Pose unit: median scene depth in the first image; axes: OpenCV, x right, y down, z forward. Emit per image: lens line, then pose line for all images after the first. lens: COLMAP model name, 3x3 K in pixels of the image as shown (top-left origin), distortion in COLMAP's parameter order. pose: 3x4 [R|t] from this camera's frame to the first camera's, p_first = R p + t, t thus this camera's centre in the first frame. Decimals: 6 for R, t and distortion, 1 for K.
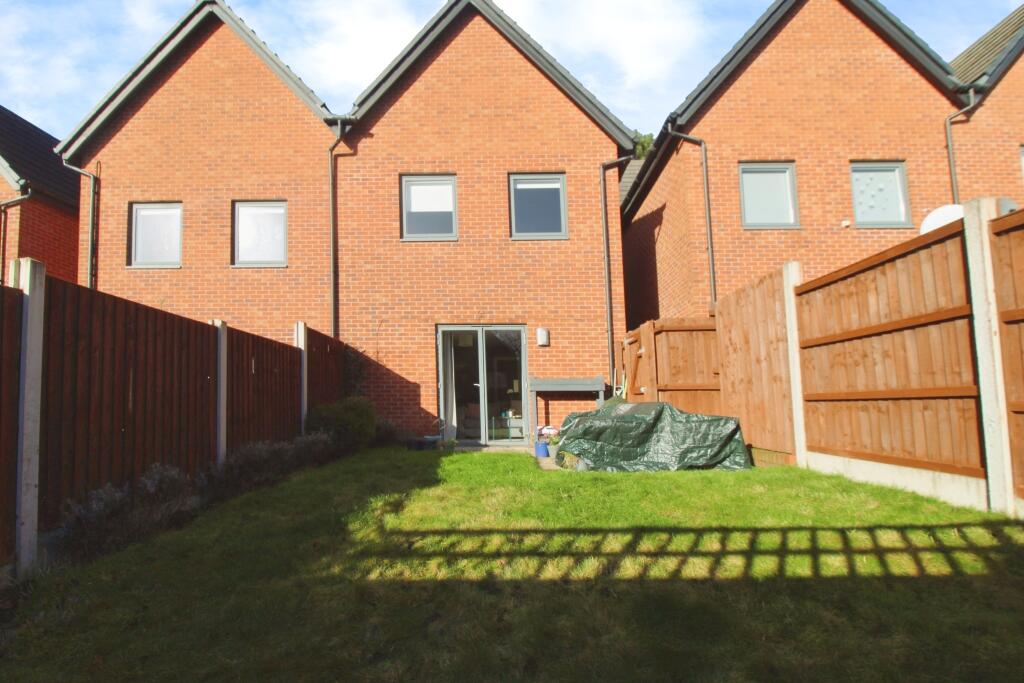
lens RADIAL K [[489.3, 0, 510.5], [0, 489.3, 370.6], [0, 0, 1]] dist [0.000207, -0.011831]
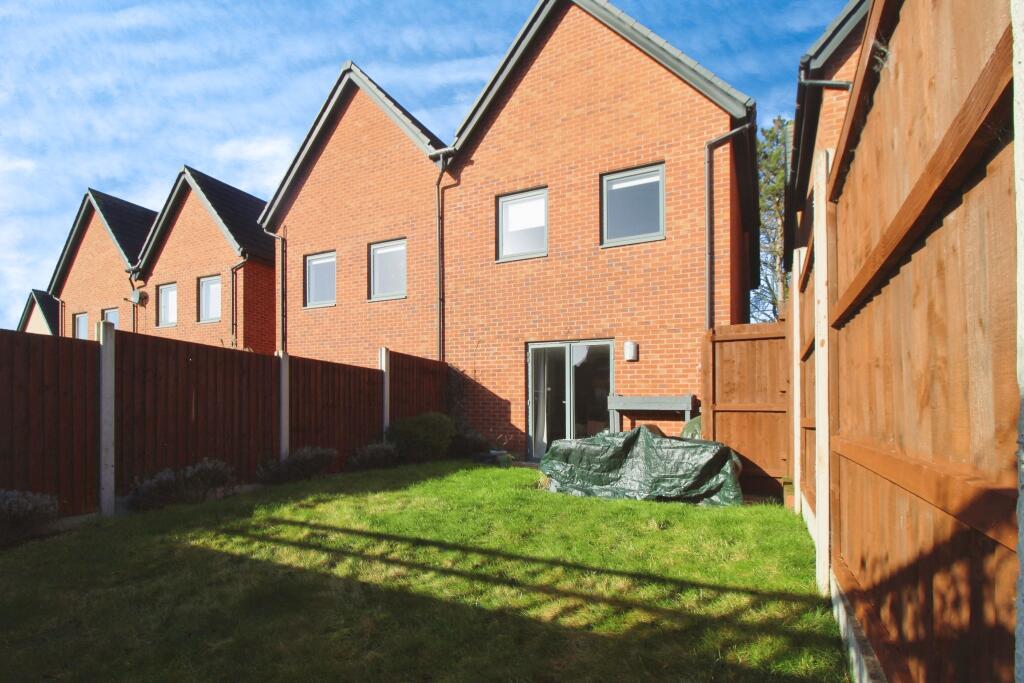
lens RADIAL K [[505.5, 0, 513.0], [0, 505.5, 424.2], [0, 0, 1]] dist [0.000144, -0.009205]
pose [[0.896267, 0.027811, -0.442642, 0.292886], [0.006294, 0.997134, 0.075394, -0.004737], [0.443471, -0.070359, 0.893523, 0.036333]]
